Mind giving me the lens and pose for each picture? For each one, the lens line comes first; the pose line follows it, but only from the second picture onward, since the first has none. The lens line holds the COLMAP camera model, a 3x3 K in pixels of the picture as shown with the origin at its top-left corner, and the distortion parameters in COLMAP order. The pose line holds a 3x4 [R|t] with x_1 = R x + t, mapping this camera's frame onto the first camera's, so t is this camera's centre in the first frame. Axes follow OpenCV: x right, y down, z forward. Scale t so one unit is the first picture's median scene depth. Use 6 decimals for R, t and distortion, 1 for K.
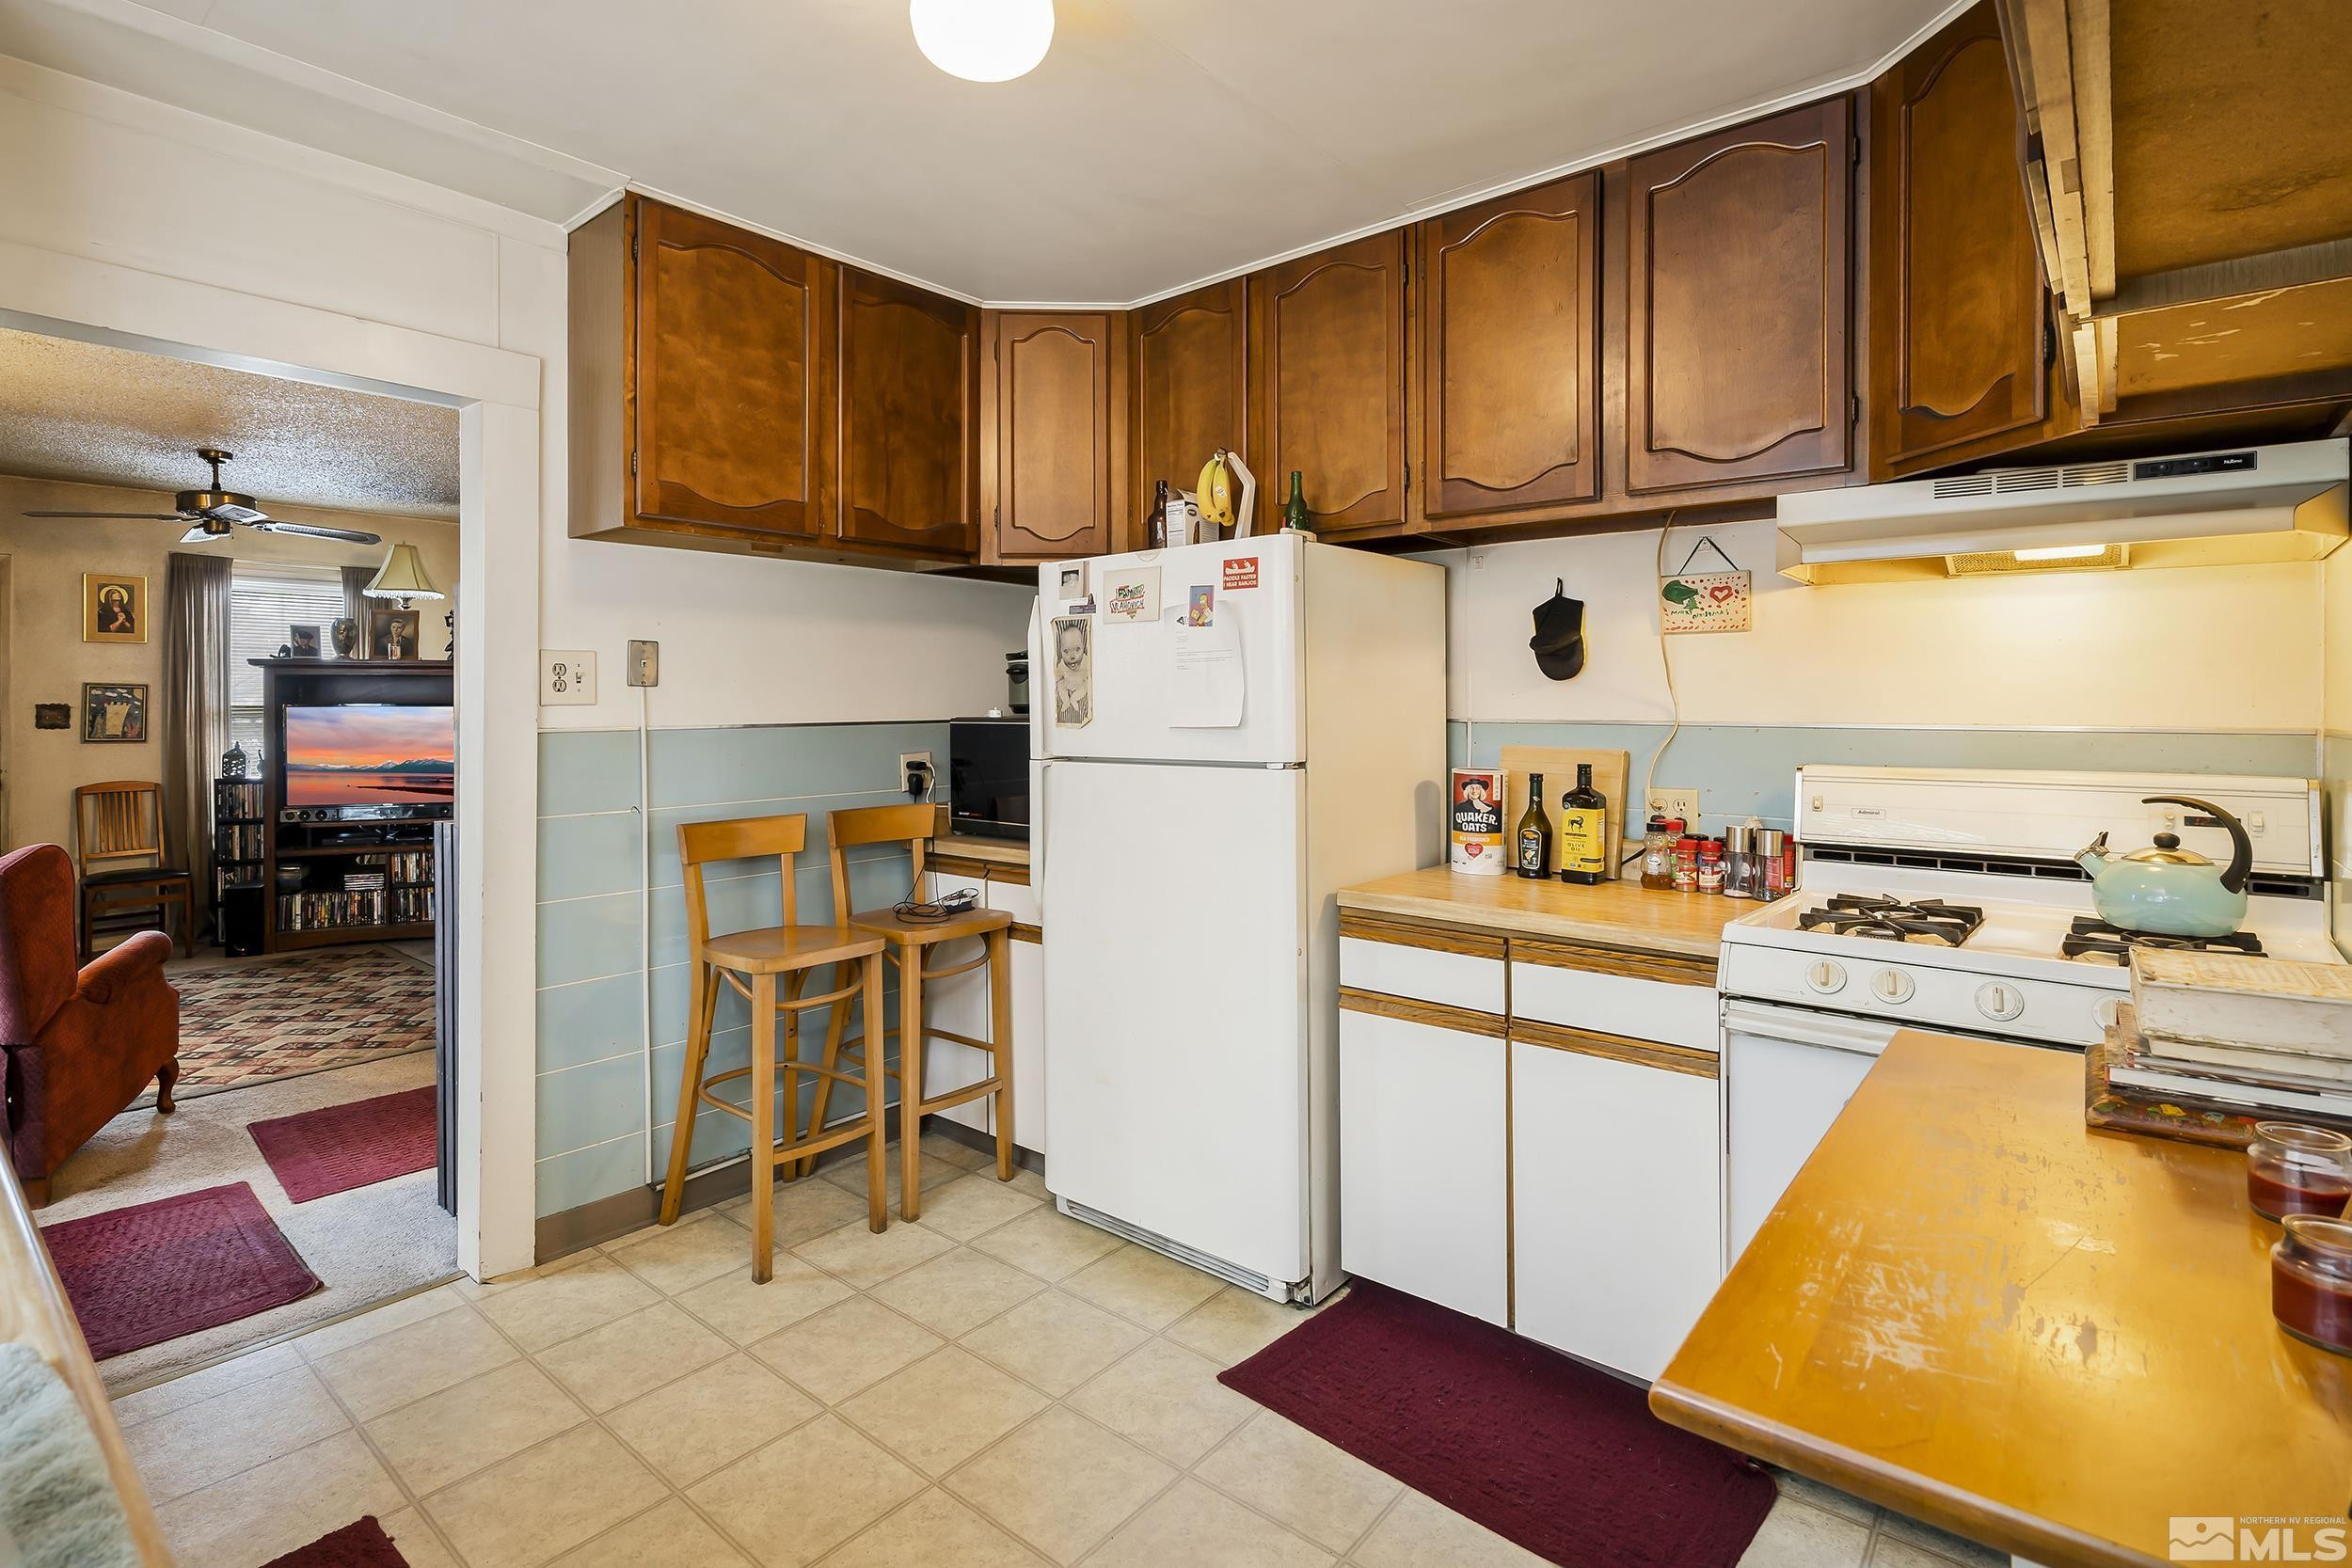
lens RADIAL K [[1121.2, 0, 1054.1], [0, 1121.2, 708.0], [0, 0, 1]] dist [-0.005390, 0.000708]
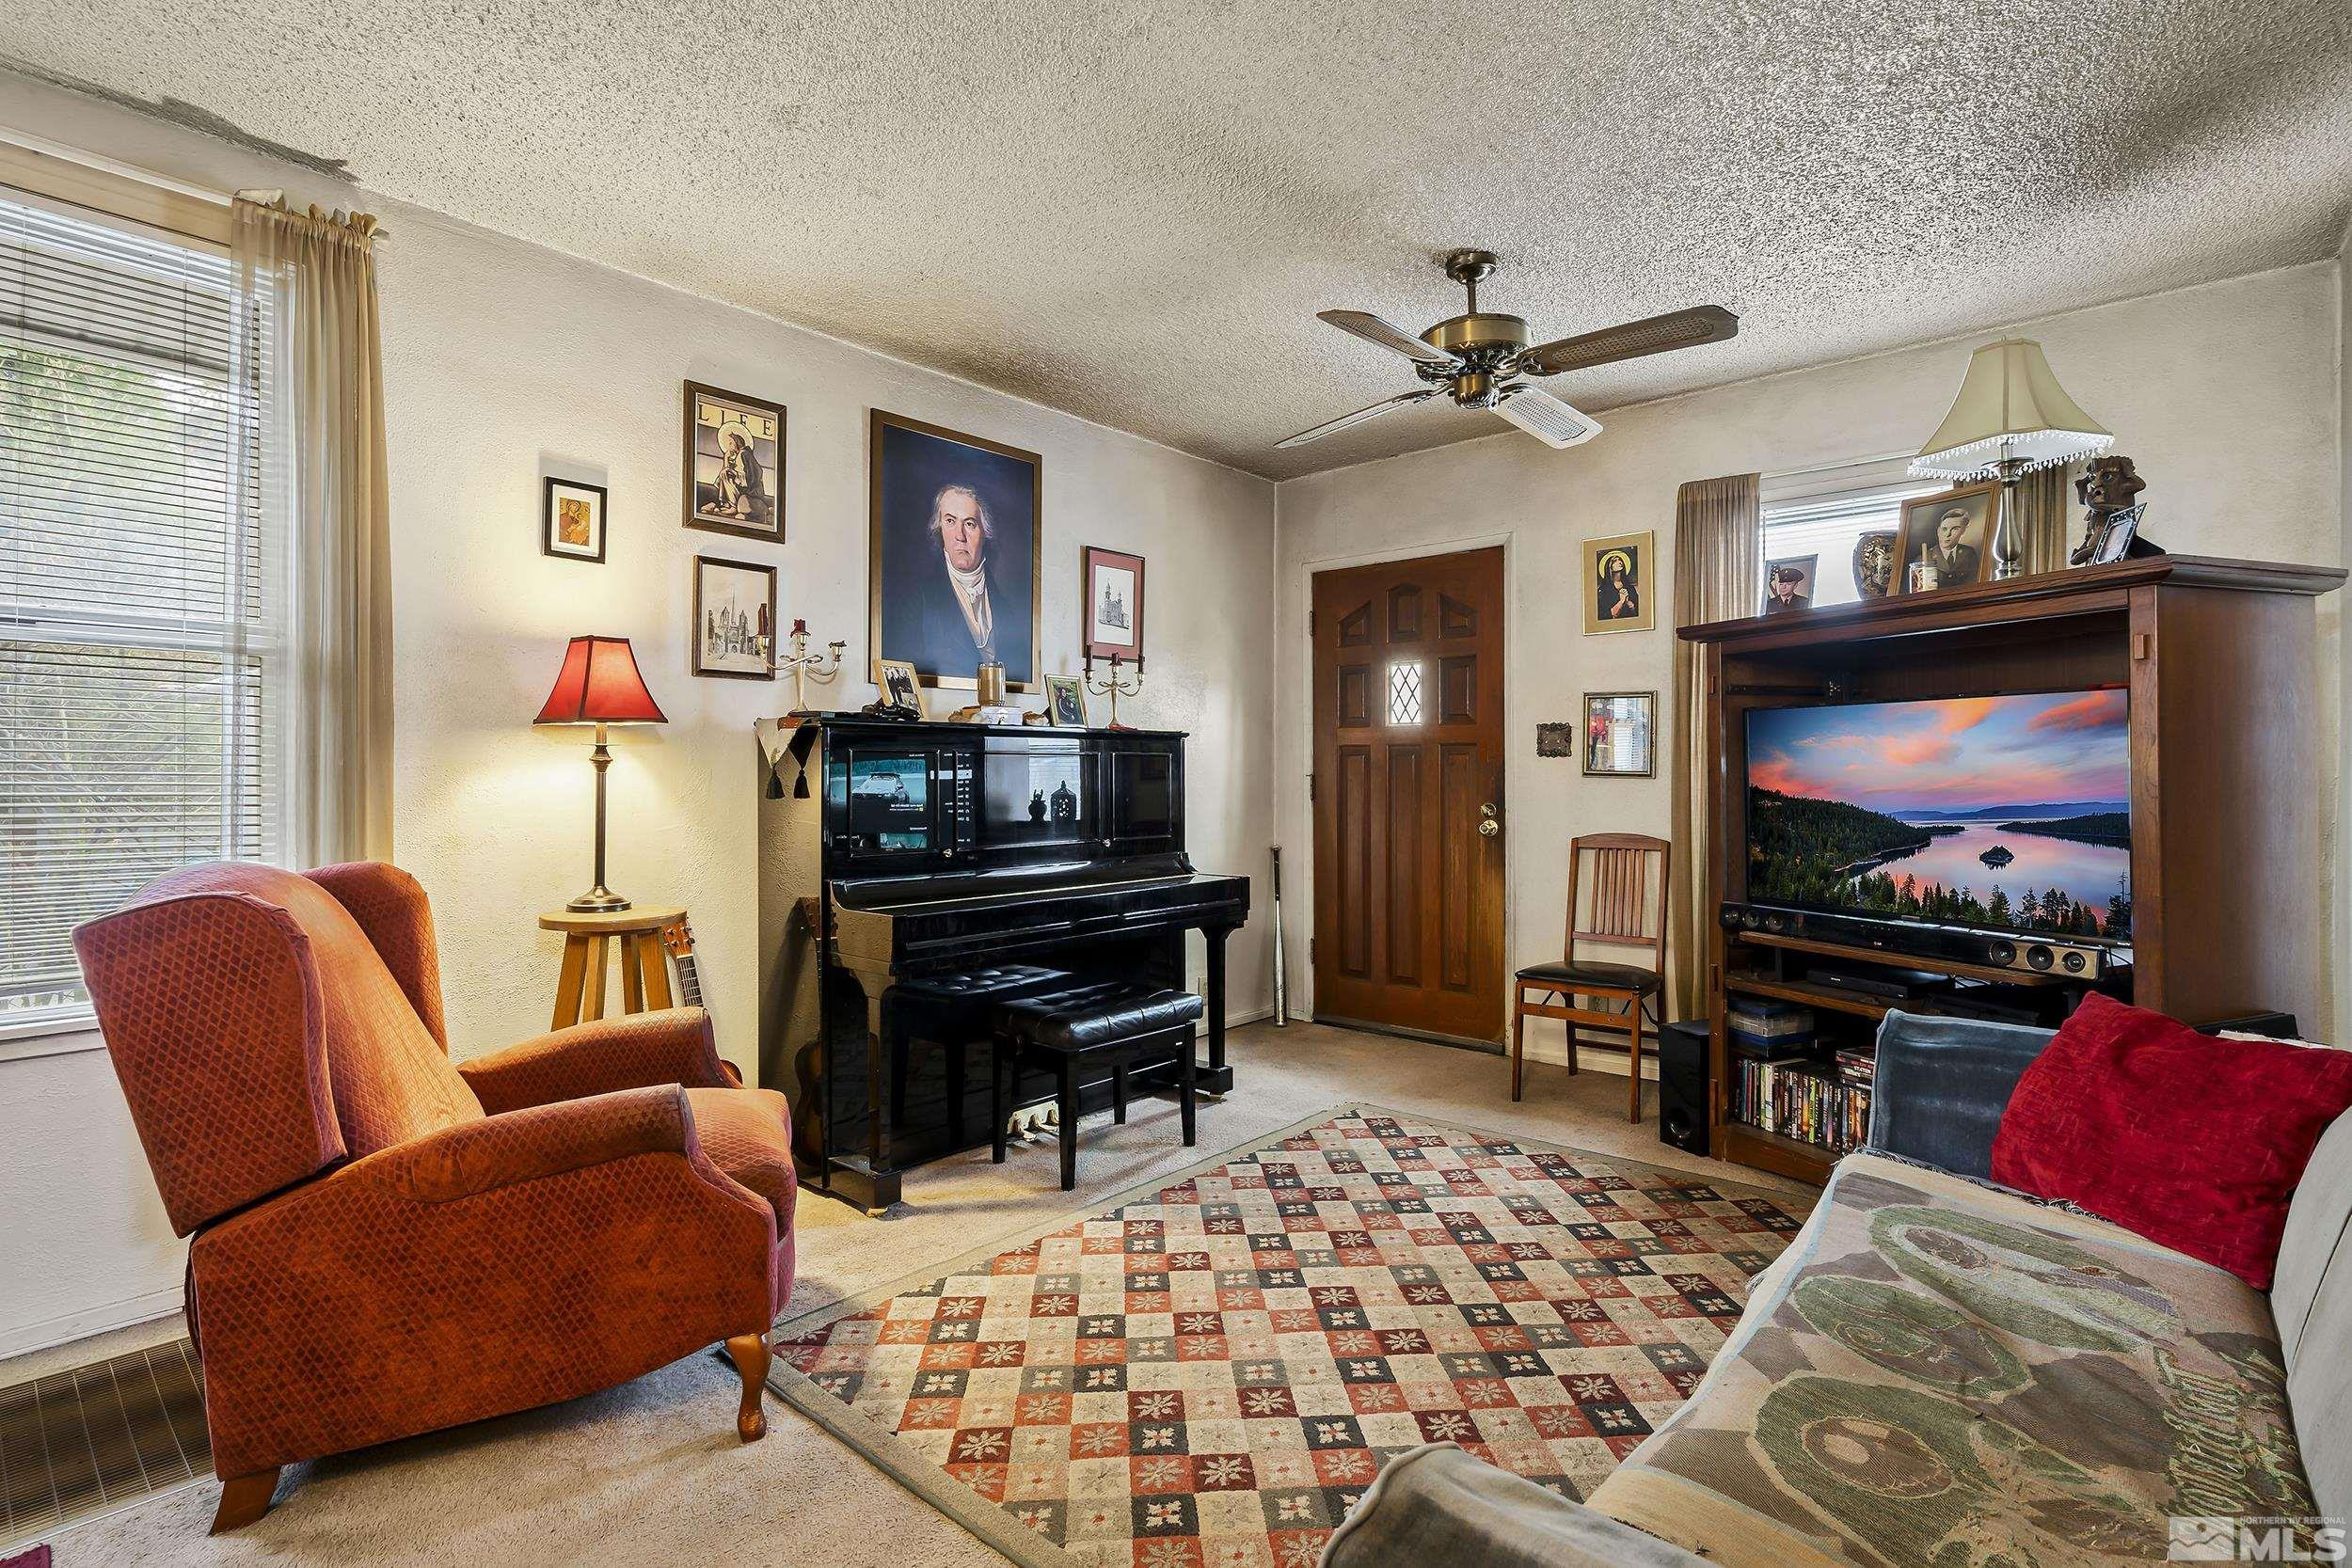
lens RADIAL K [[1121.2, 0, 1176.0], [0, 1121.2, 772.0], [0, 0, 1]] dist [-0.005390, 0.000708]
pose [[0.027262, 0.000626, -0.999628, -0.154073], [-0.004288, 0.999991, 0.000509, 0.028894], [0.999619, 0.004273, 0.027264, 0.713442]]
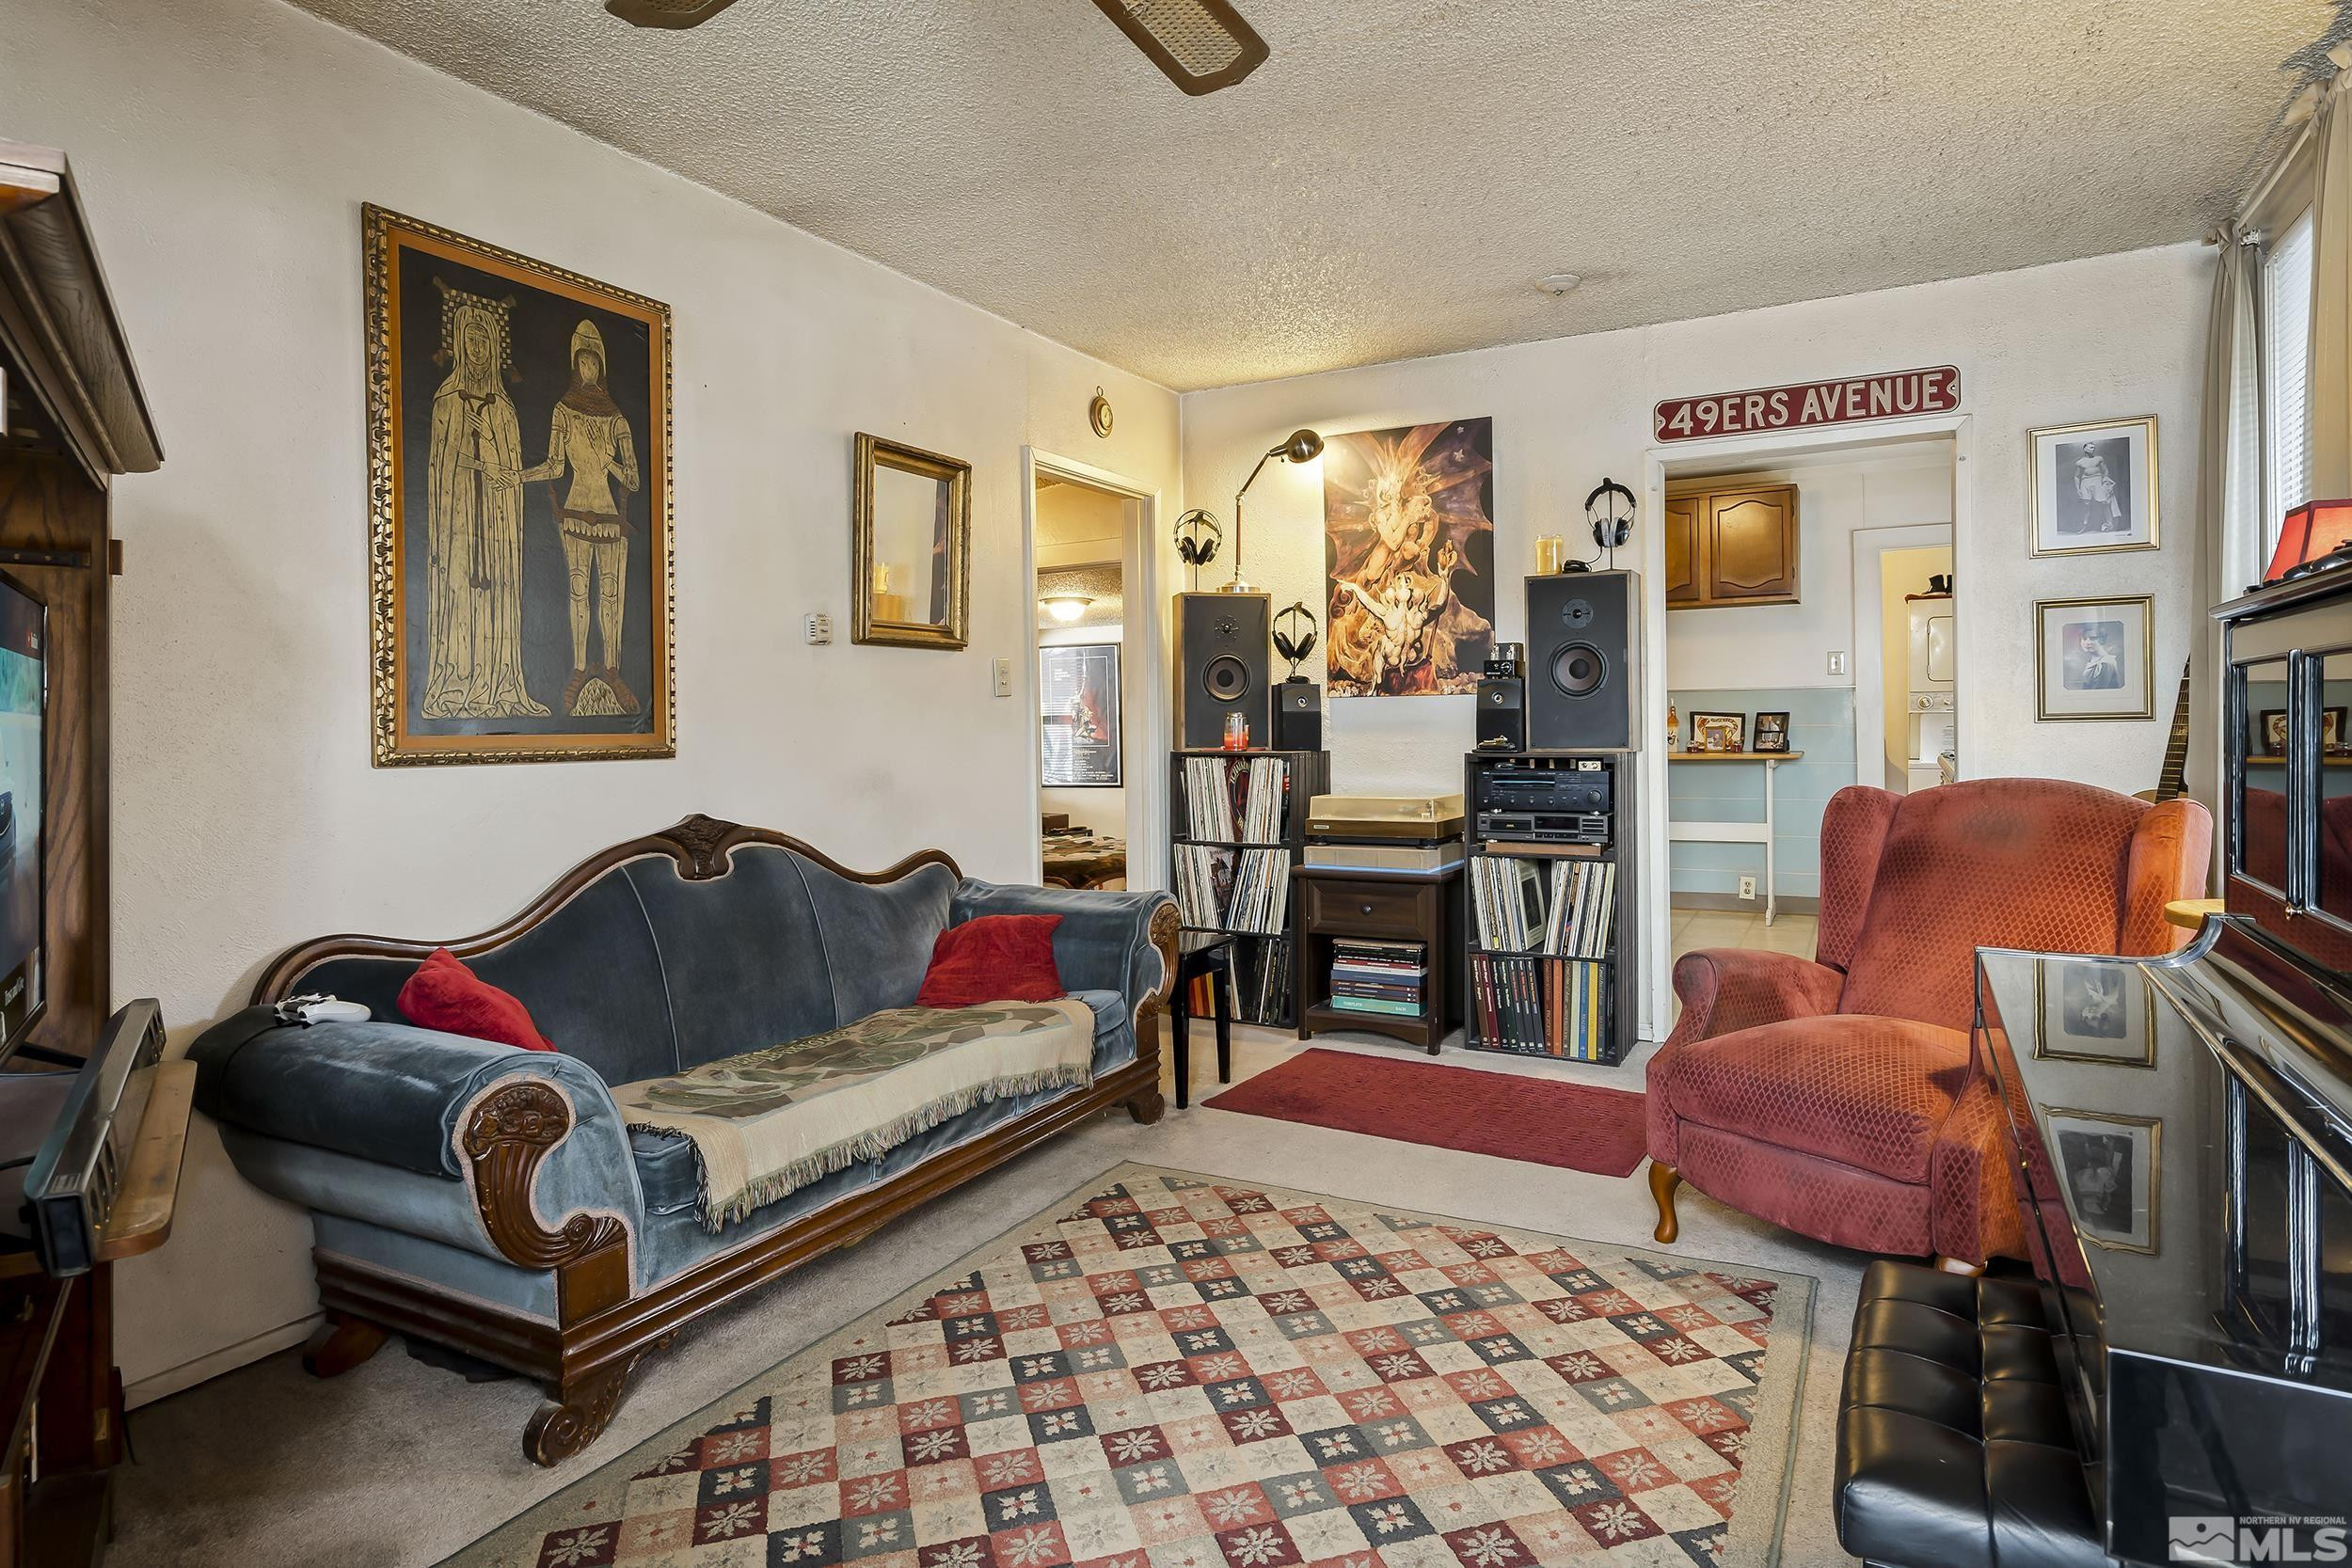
lens RADIAL K [[1335.1, 0, 1181.3], [0, 1335.1, 733.3], [0, 0, 1]] dist [0.006050, 0.000683]
pose [[-0.247956, -0.004814, 0.968759, -0.900855], [0.016715, 0.999818, 0.009247, 0.028034], [-0.968627, 0.018486, -0.247830, 0.888129]]
